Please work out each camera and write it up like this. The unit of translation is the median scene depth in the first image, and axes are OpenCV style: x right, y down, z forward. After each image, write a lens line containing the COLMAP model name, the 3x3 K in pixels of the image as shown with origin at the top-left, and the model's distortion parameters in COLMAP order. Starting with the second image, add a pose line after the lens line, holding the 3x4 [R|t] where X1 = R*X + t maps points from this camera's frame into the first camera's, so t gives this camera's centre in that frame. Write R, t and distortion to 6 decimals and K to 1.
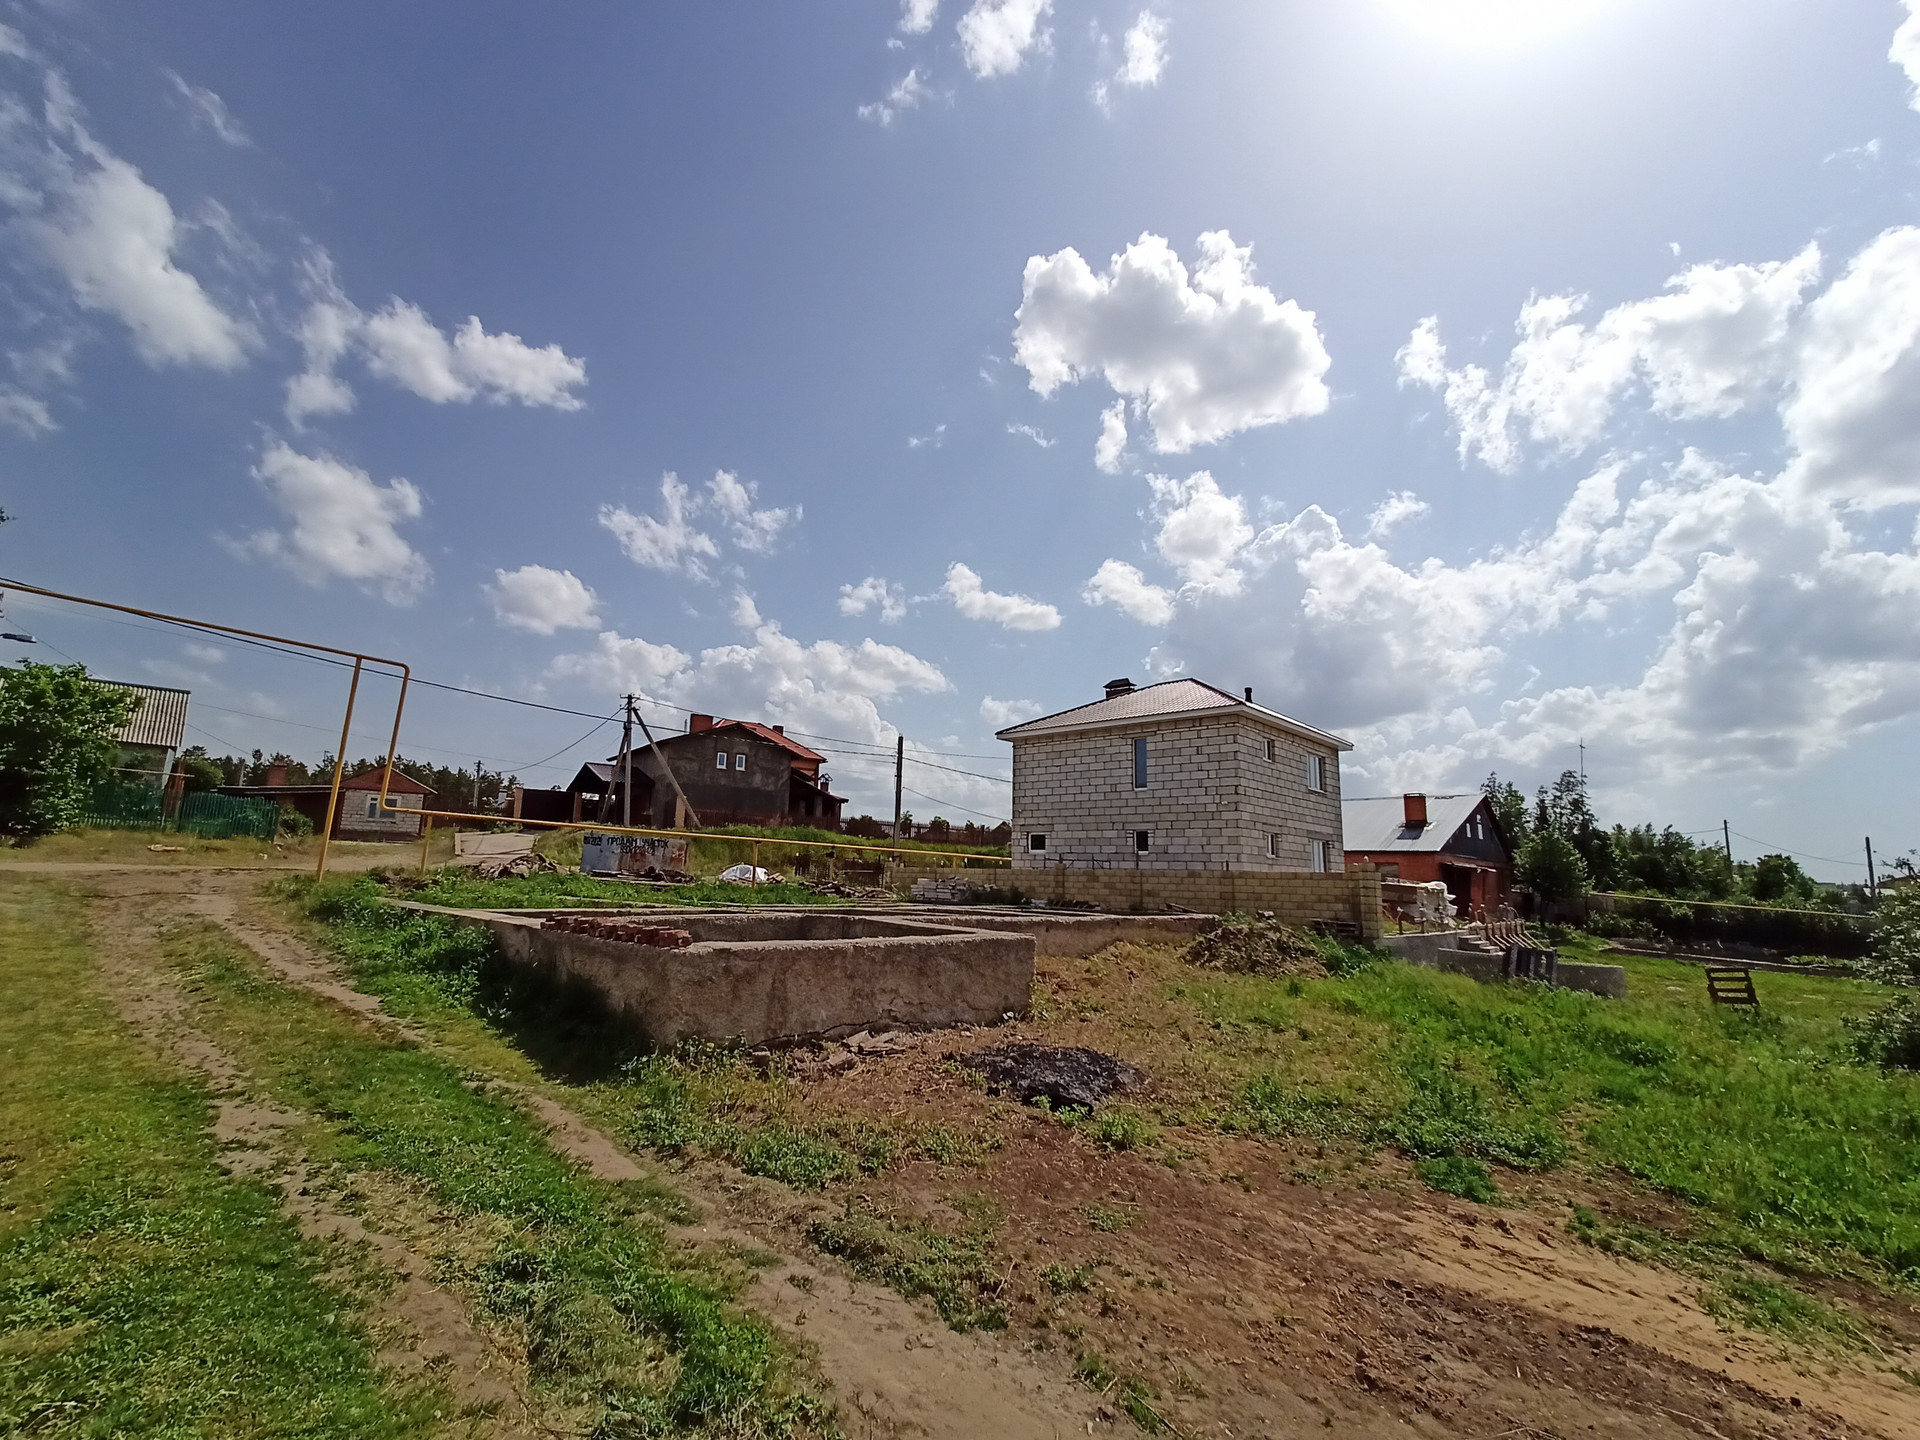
lens RADIAL K [[868.7, 0, 960.1], [0, 868.7, 726.0], [0, 0, 1]] dist [-0.002597, 0.000230]
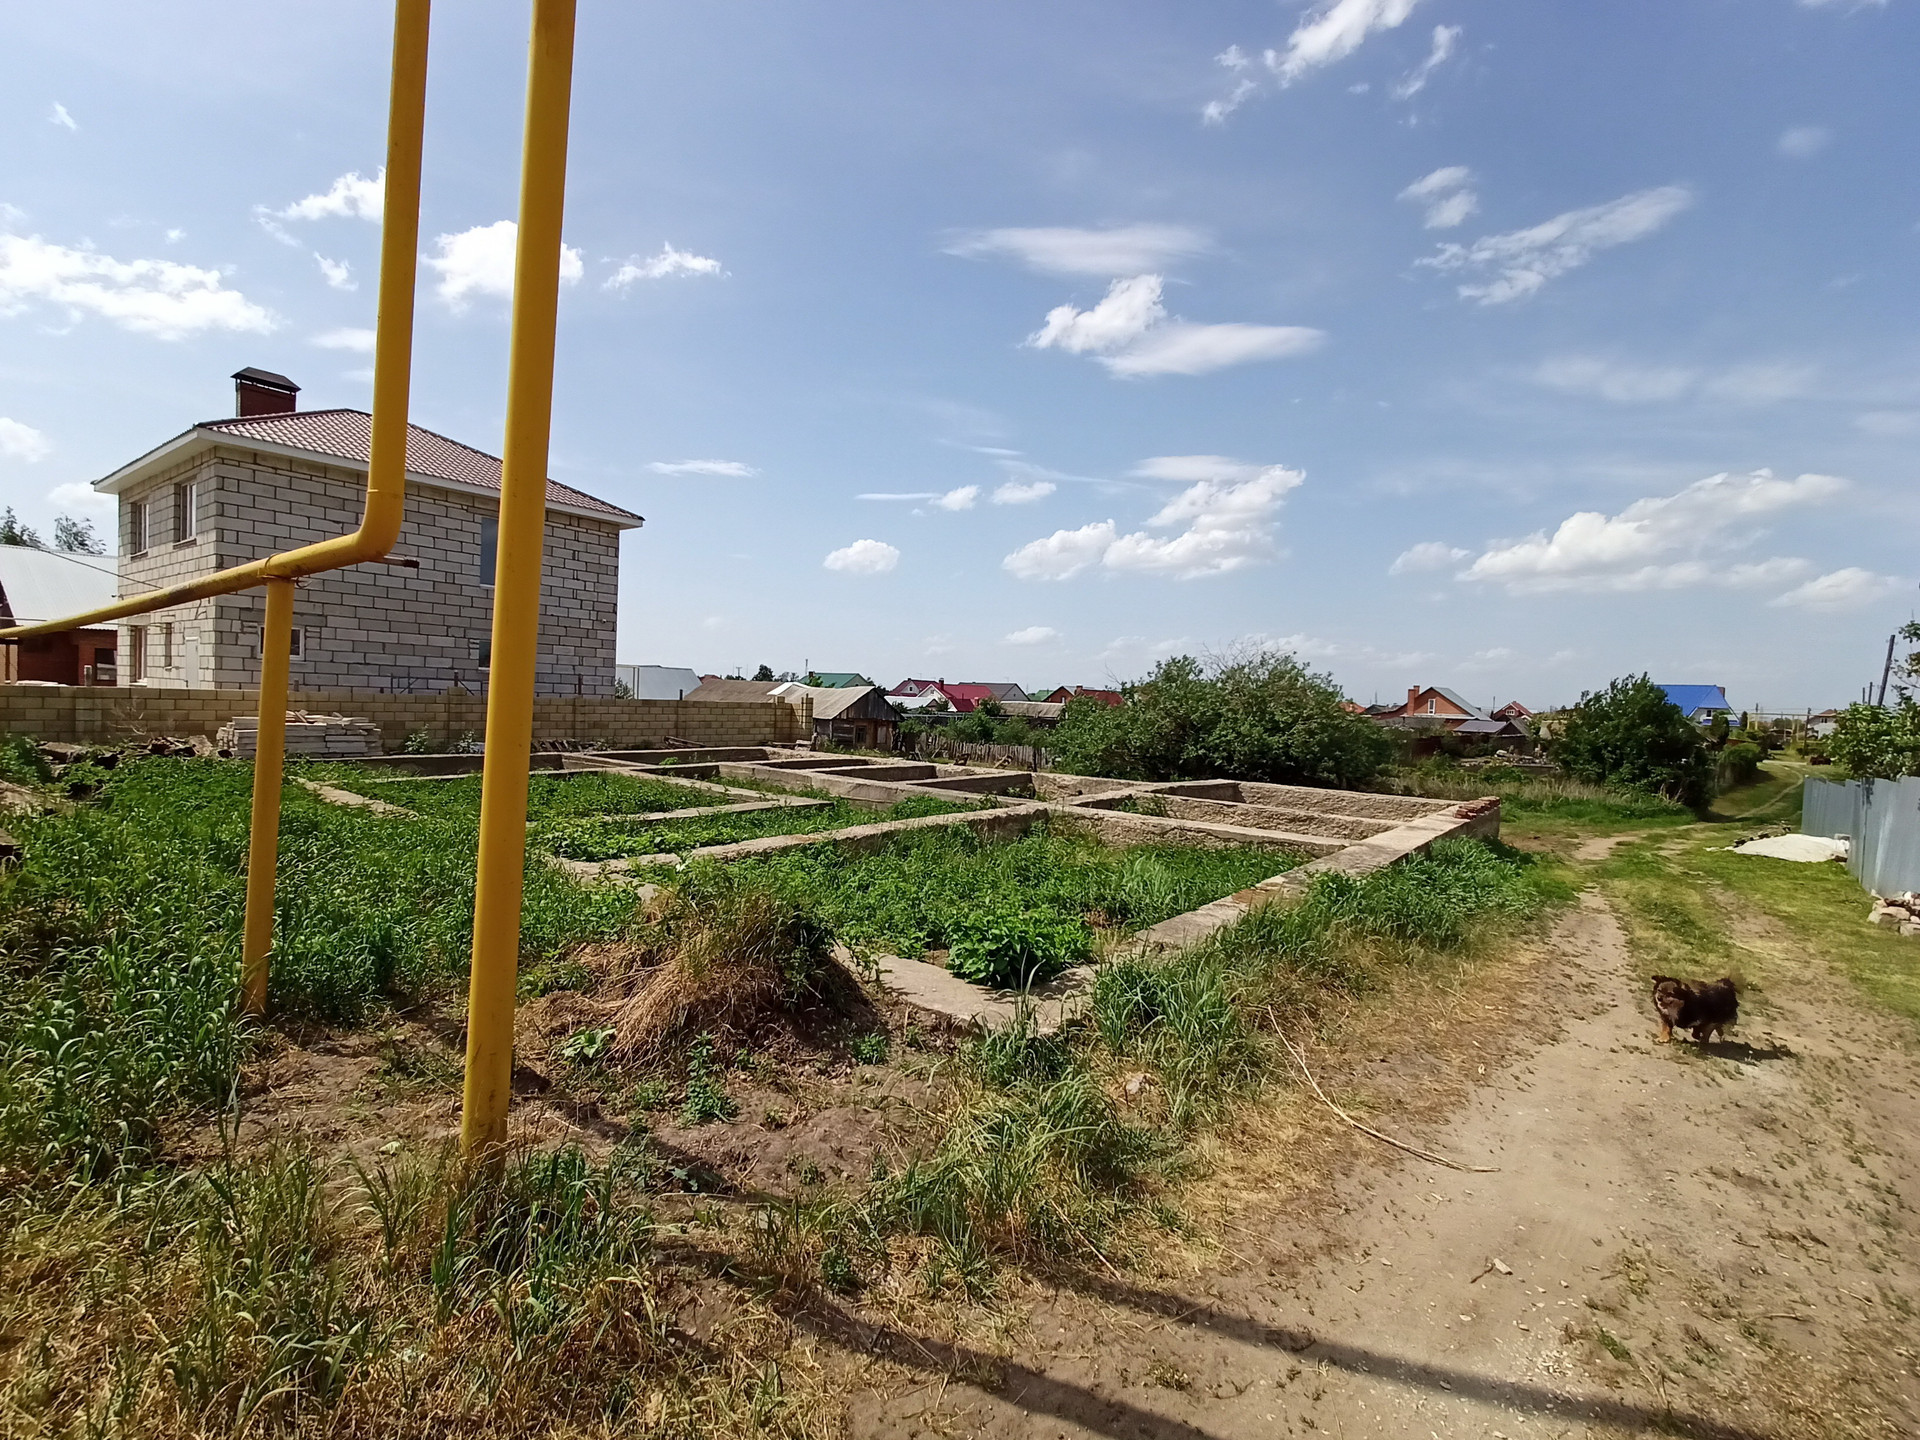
lens RADIAL K [[868.7, 0, 960.1], [0, 868.7, 726.0], [0, 0, 1]] dist [-0.002597, 0.000230]
pose [[-0.110053, -0.064672, 0.991819, -0.623598], [-0.217512, 0.975260, 0.039457, 0.075762], [-0.969833, -0.211390, -0.121398, 0.700421]]
